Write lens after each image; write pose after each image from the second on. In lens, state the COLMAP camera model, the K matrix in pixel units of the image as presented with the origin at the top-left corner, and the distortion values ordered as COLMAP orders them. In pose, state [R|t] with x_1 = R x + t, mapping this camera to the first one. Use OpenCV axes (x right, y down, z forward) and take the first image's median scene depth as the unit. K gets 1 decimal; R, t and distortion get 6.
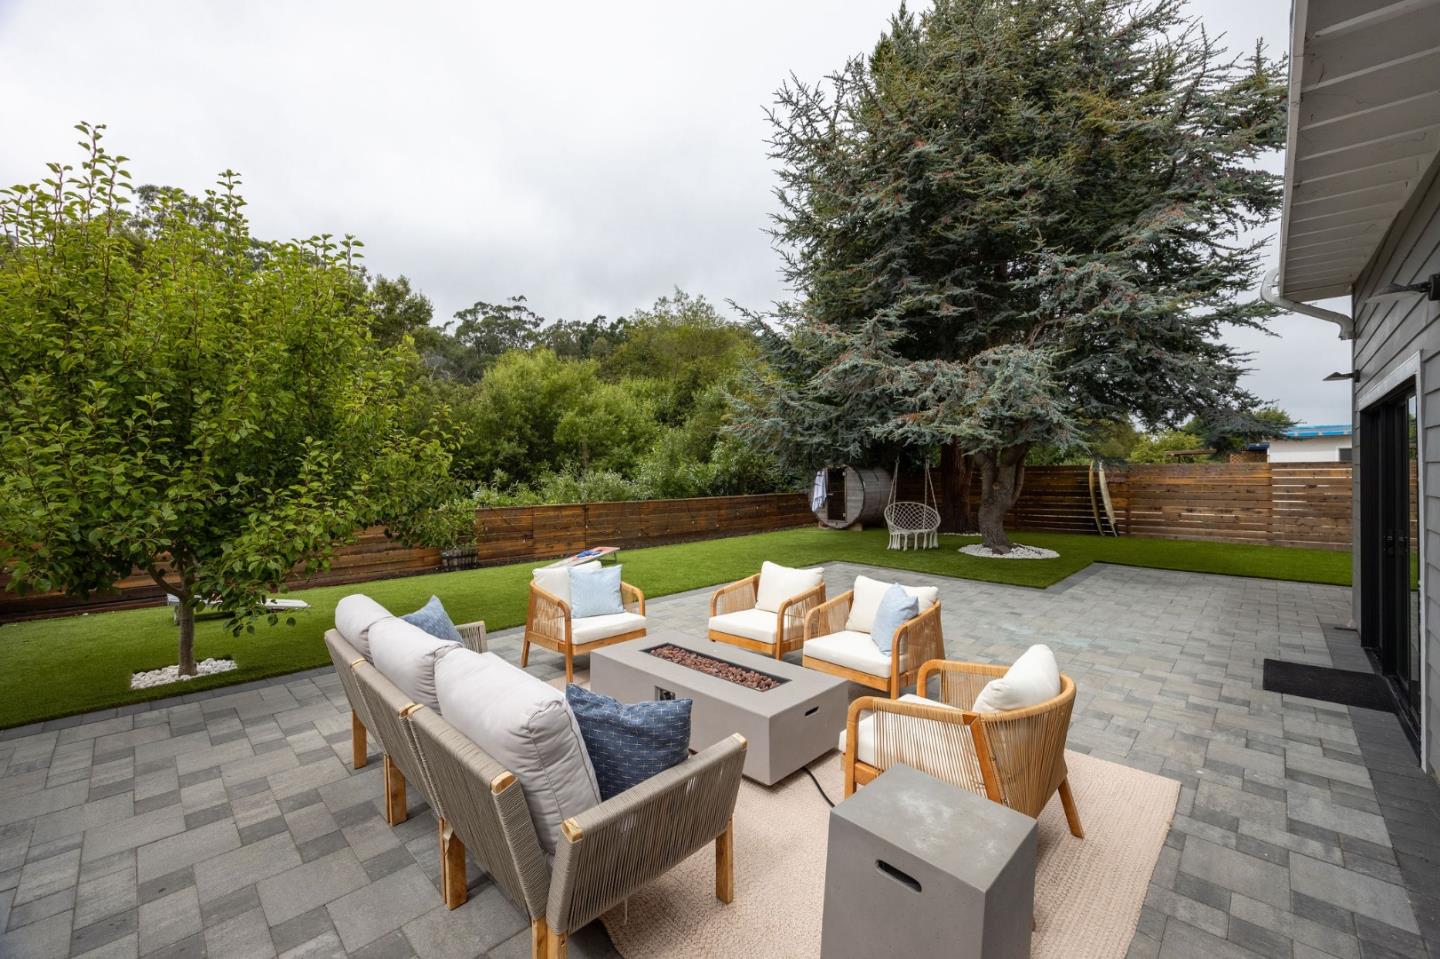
lens RADIAL K [[572.5, 0, 727.1], [0, 572.5, 469.3], [0, 0, 1]] dist [-0.004218, -0.000268]
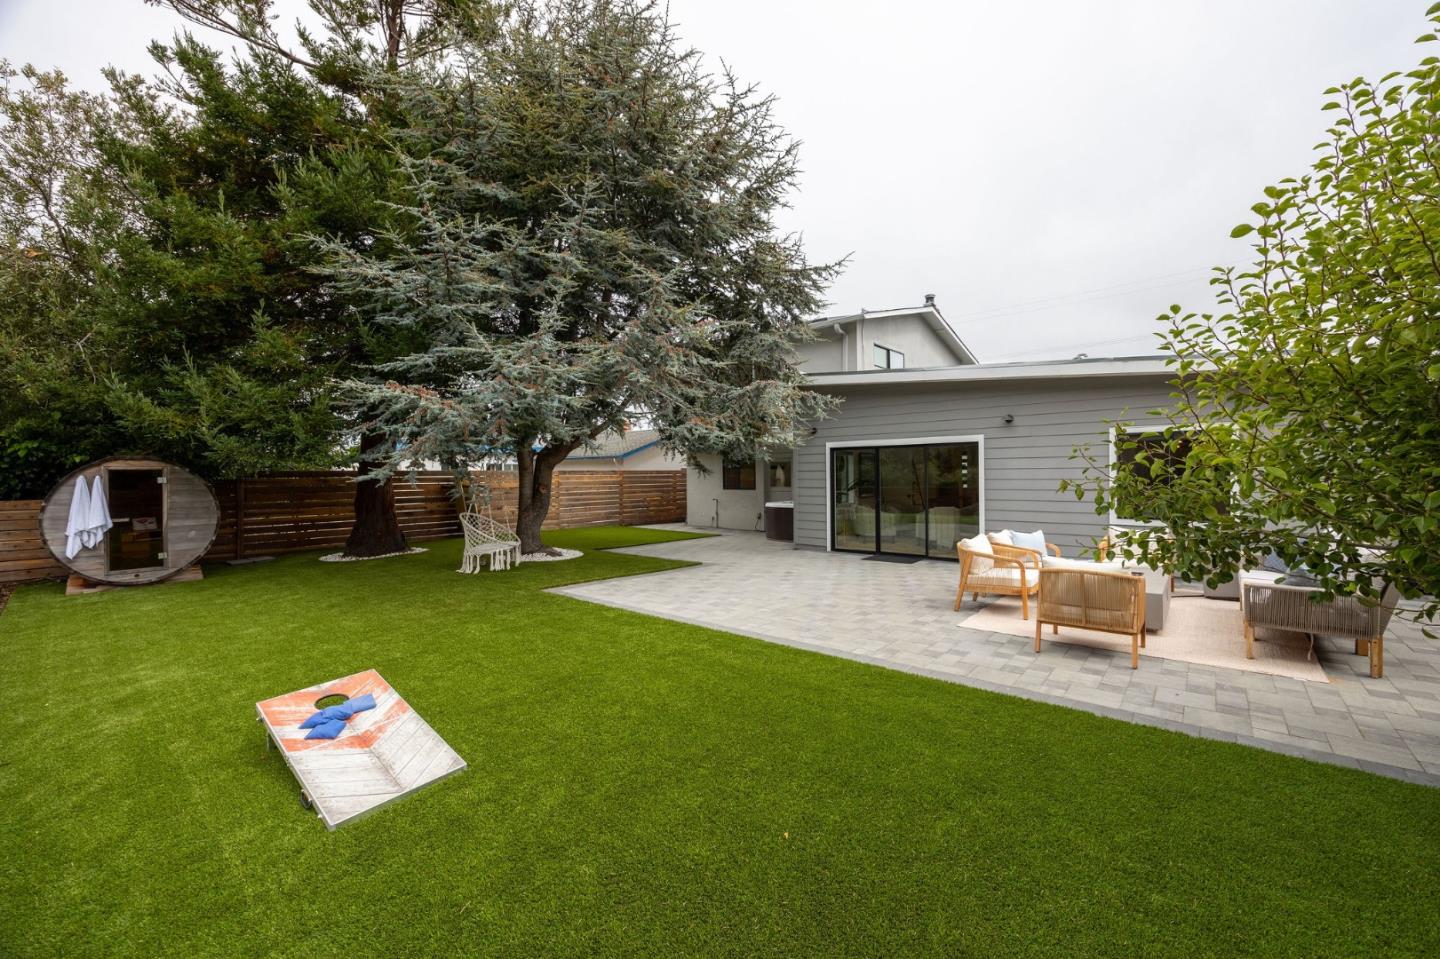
lens RADIAL K [[572.5, 0, 720.1], [0, 572.5, 480.4], [0, 0, 1]] dist [-0.004218, -0.000268]
pose [[-0.072837, -0.003523, 0.997338, -0.368919], [-0.003945, 0.999987, 0.003244, 0.005124], [-0.997336, -0.003698, -0.072850, 0.515222]]
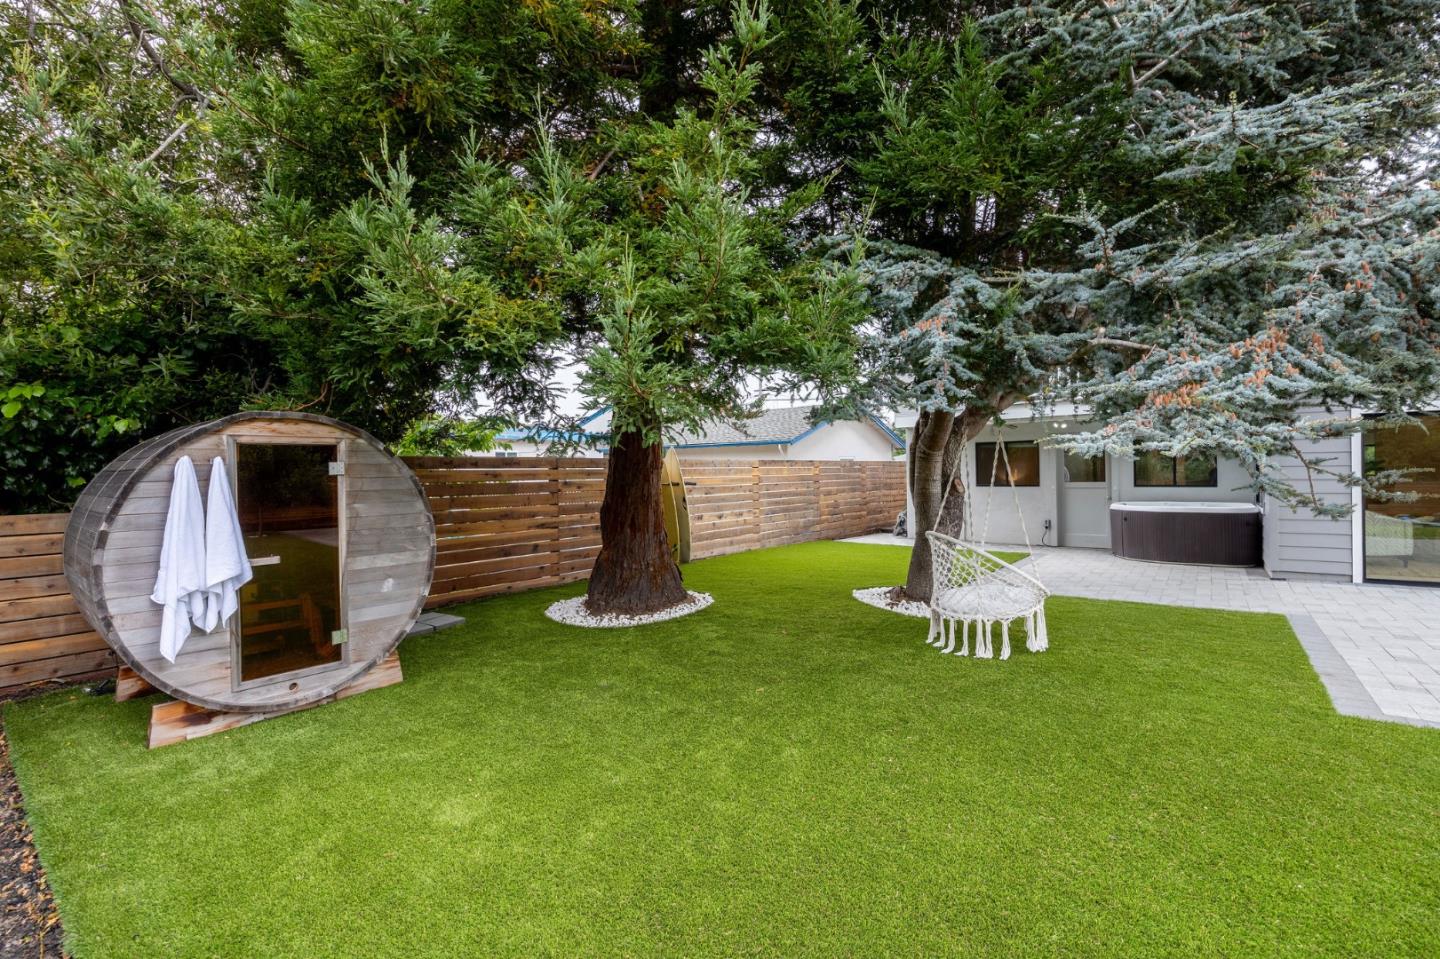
lens RADIAL K [[653.5, 0, 742.3], [0, 653.5, 476.2], [0, 0, 1]] dist [-0.020376, 0.000382]
pose [[-0.128841, 0.001021, 0.991665, -0.087642], [0.001943, 0.999998, -0.000777, 0.012519], [-0.991663, 0.001827, -0.128843, 0.866751]]
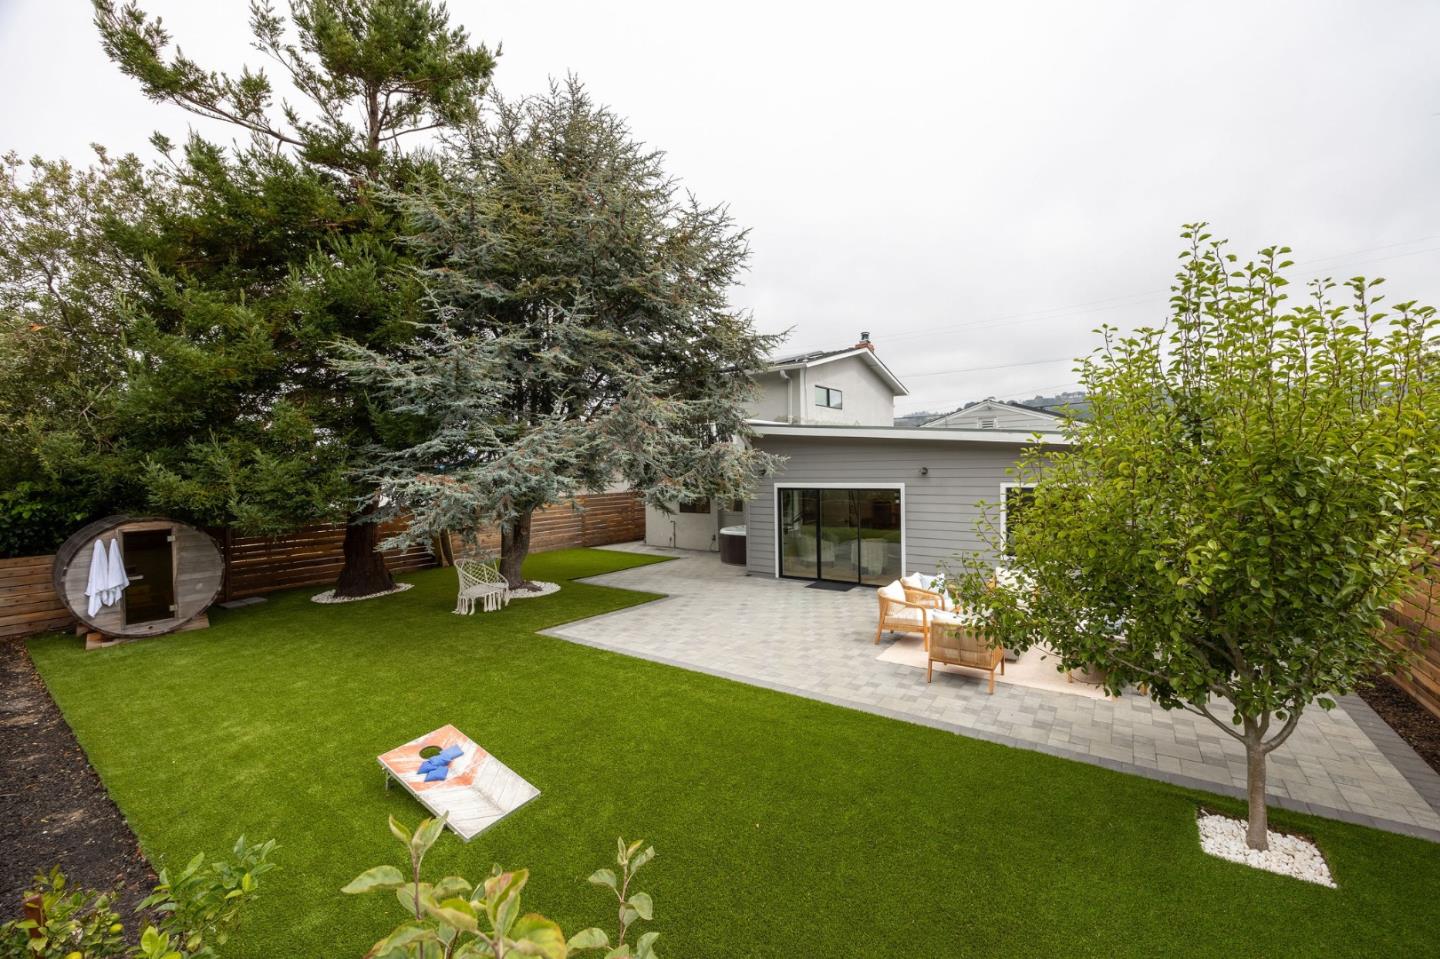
lens RADIAL K [[572.5, 0, 720.3], [0, 572.5, 482.3], [0, 0, 1]] dist [-0.004218, -0.000268]
pose [[-0.164356, -0.012715, 0.986319, -0.461713], [0.004709, 0.999895, 0.013675, -0.054174], [-0.986390, 0.006892, -0.164279, 0.542205]]
